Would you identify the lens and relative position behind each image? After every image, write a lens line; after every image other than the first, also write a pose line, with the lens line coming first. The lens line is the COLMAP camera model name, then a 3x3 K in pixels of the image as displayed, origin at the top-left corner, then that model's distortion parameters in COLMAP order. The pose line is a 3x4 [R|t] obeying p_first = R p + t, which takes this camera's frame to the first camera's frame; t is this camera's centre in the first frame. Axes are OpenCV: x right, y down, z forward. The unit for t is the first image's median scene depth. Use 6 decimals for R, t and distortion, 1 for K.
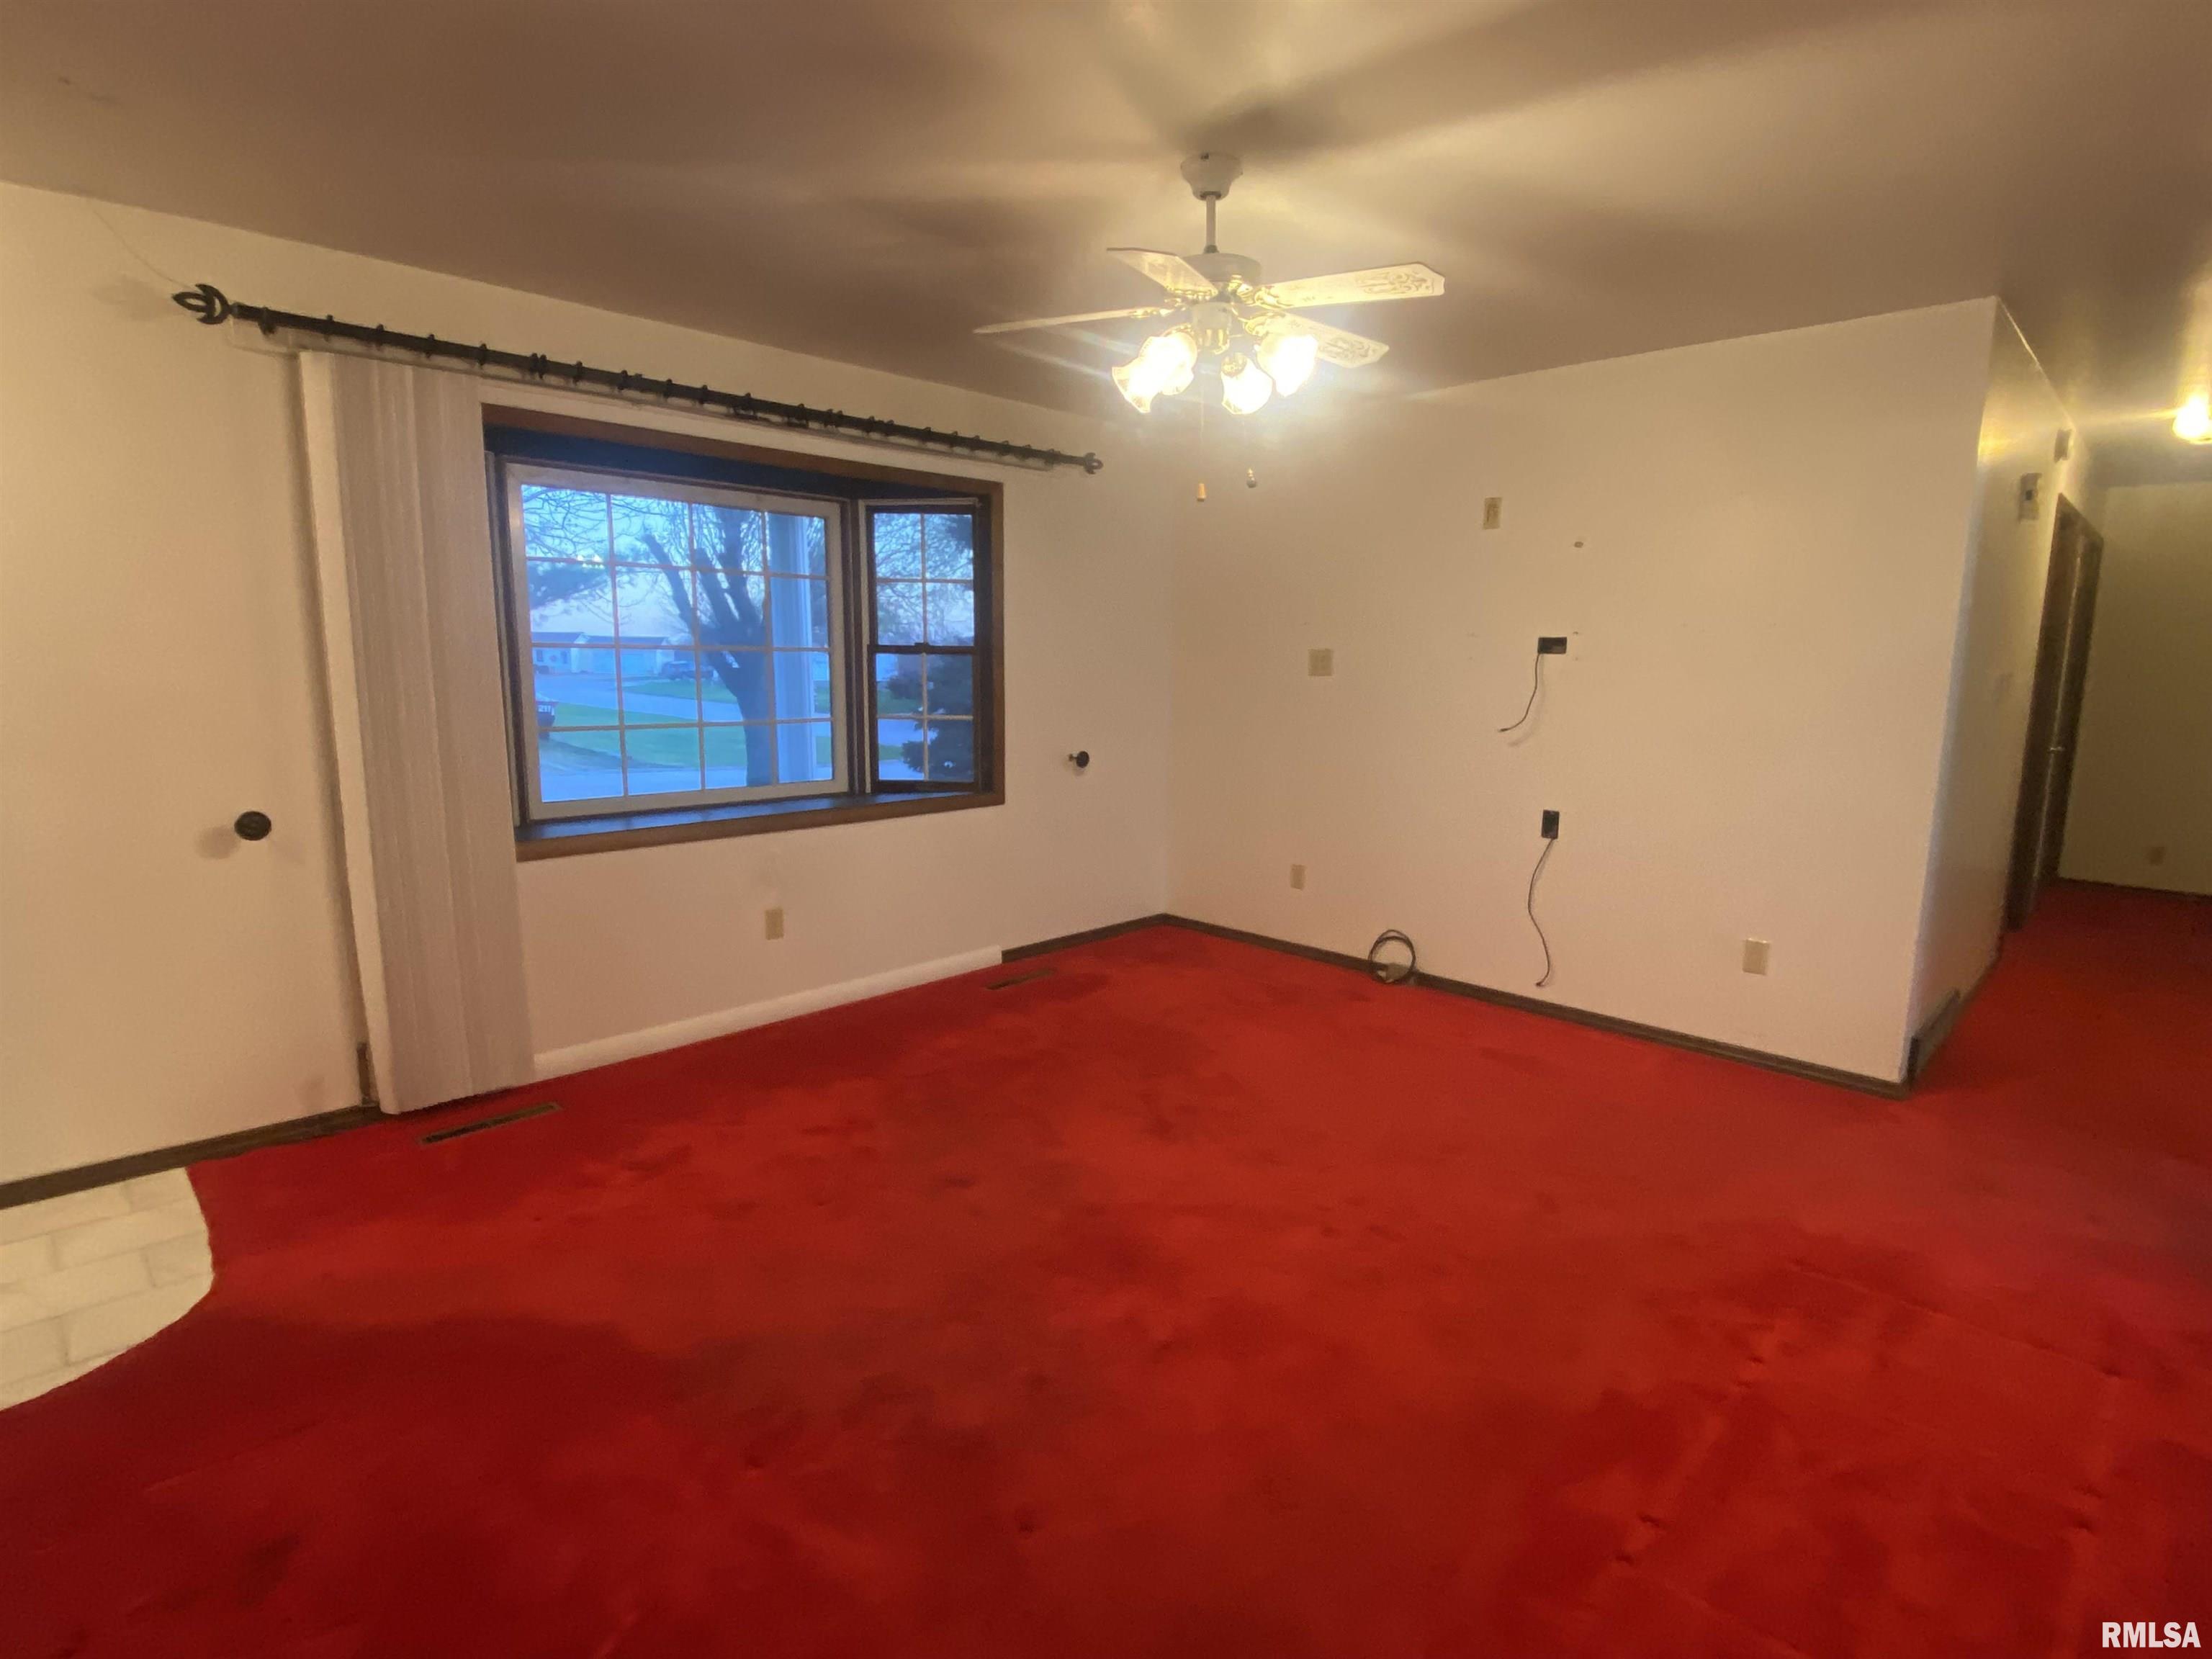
lens RADIAL K [[1096.8, 0, 1094.8], [0, 1096.8, 830.2], [0, 0, 1]] dist [0.016654, -0.040136]
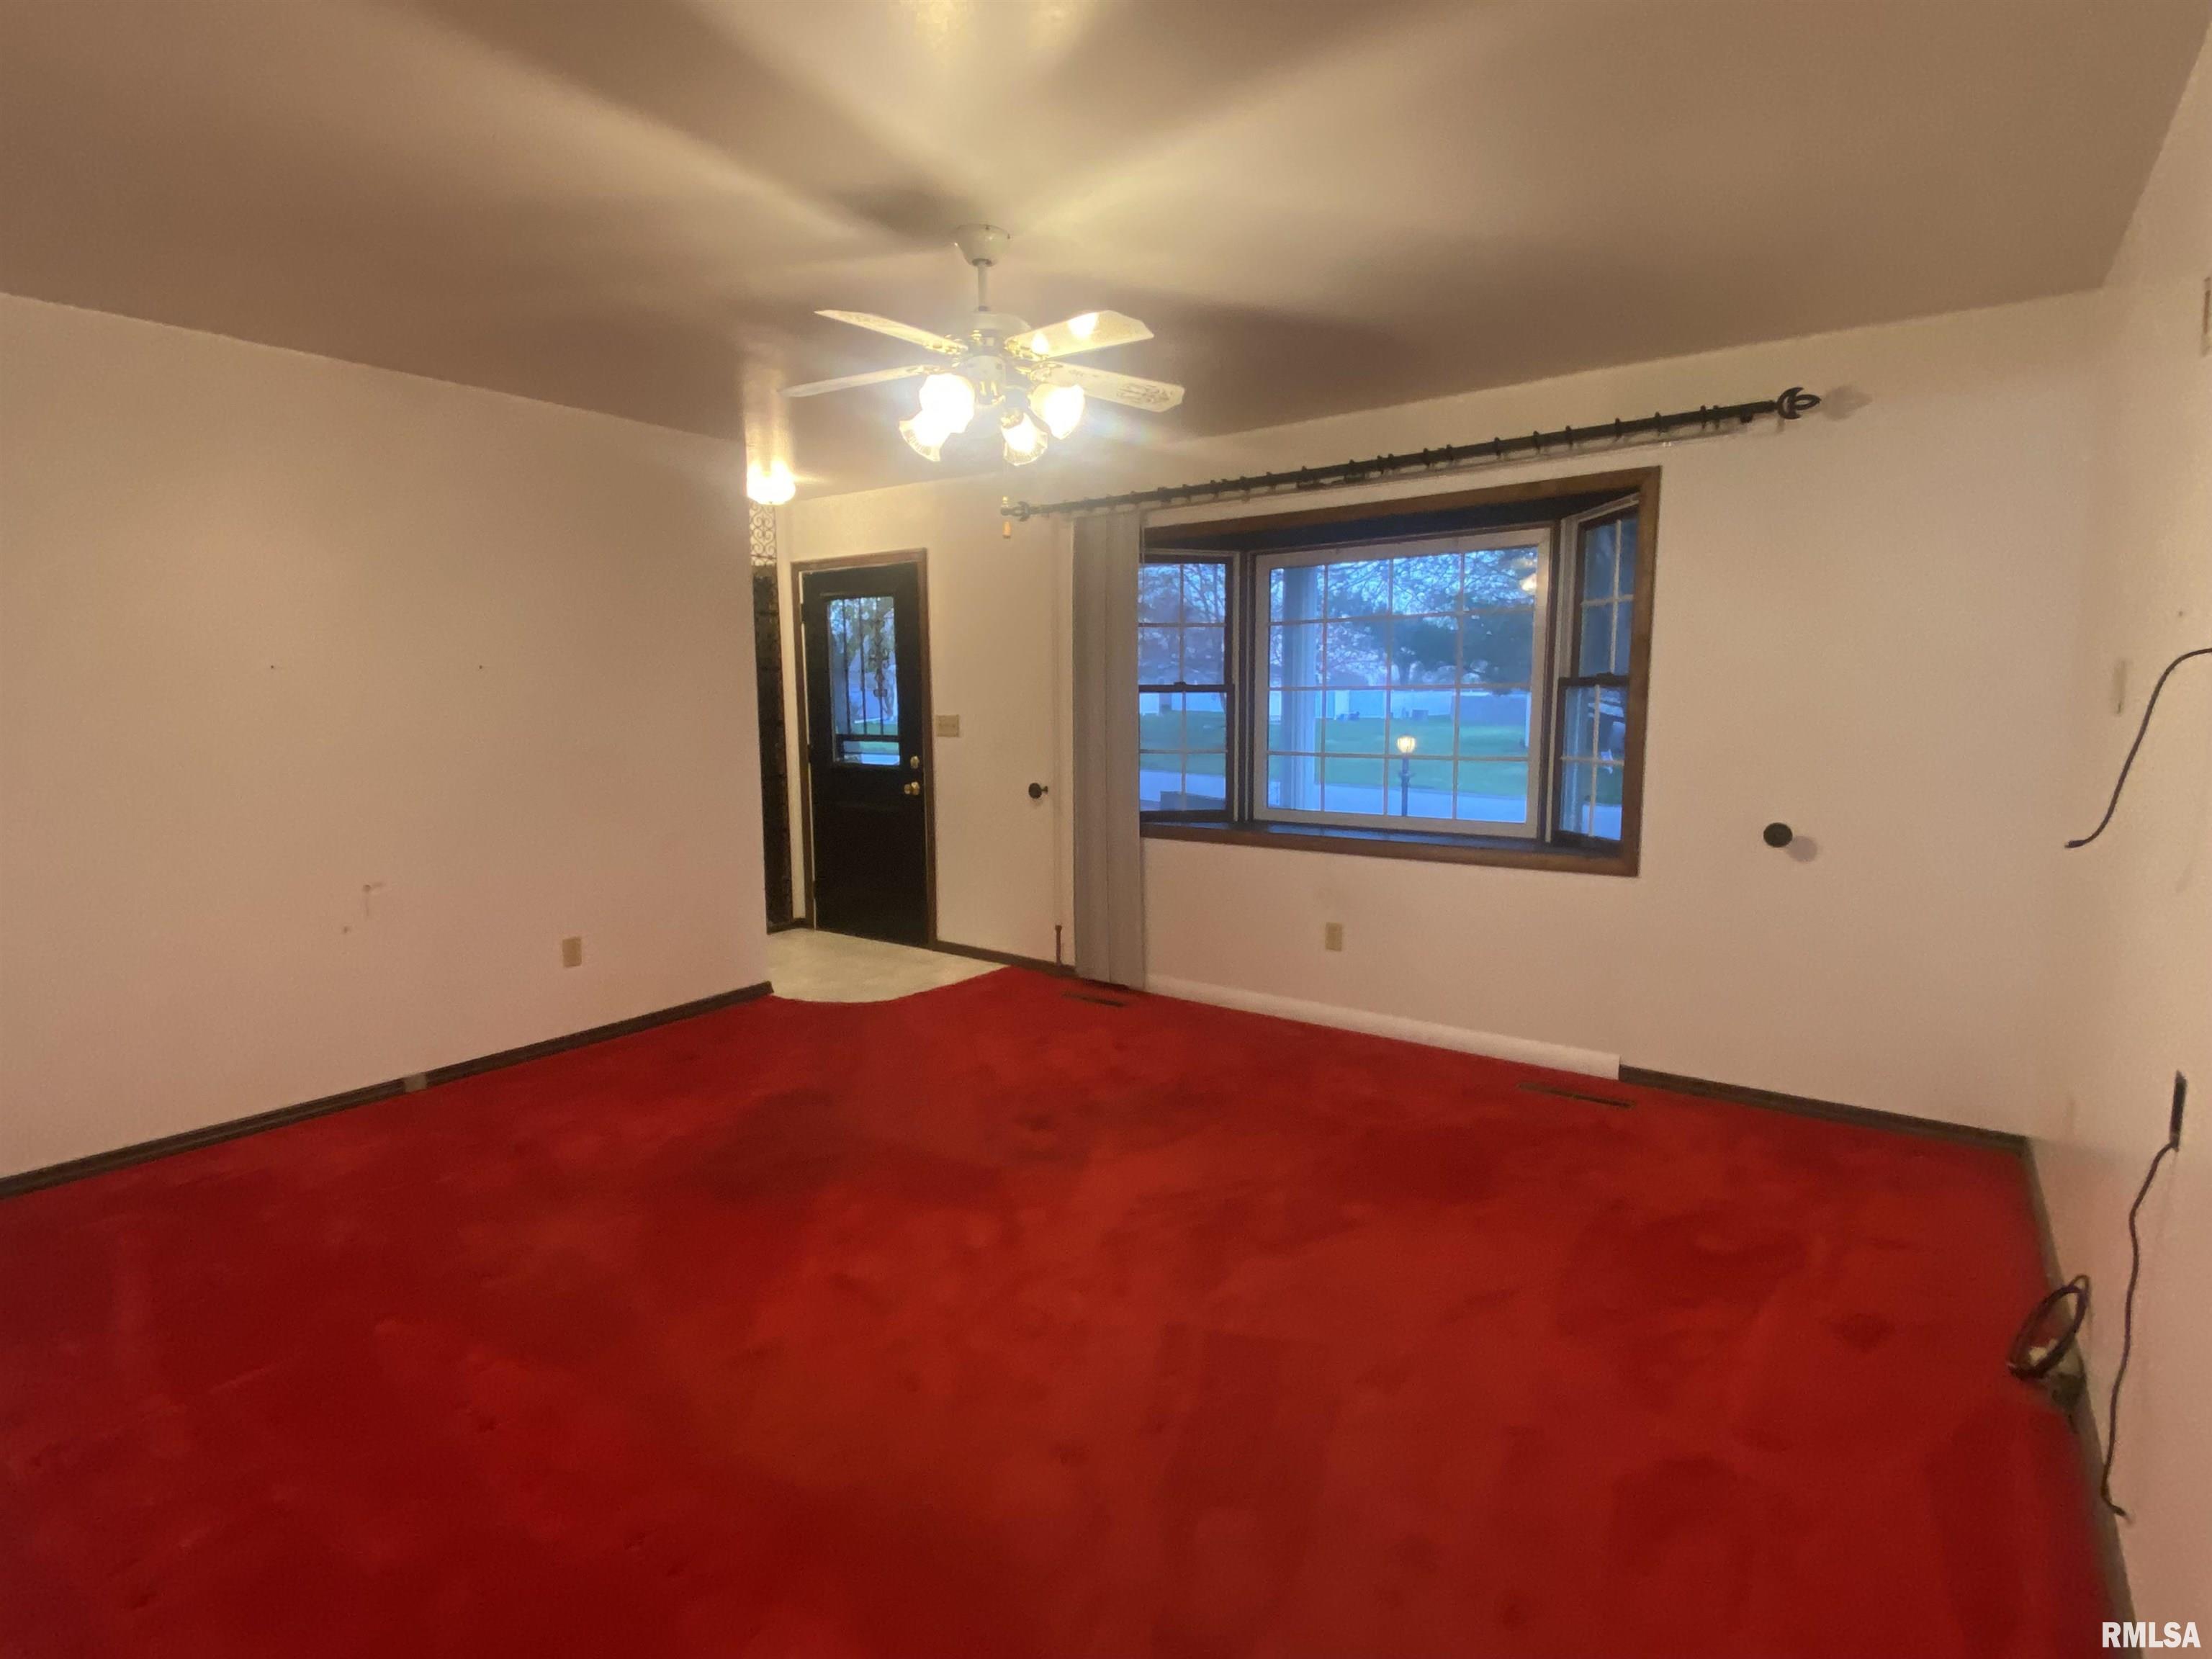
lens RADIAL K [[1096.8, 0, 1094.8], [0, 1096.8, 830.2], [0, 0, 1]] dist [0.016654, -0.040136]
pose [[0.124940, 0.111357, -0.985895, 0.728093], [-0.145190, 0.985036, 0.092860, -0.084623], [0.981484, 0.131540, 0.139238, 0.588459]]
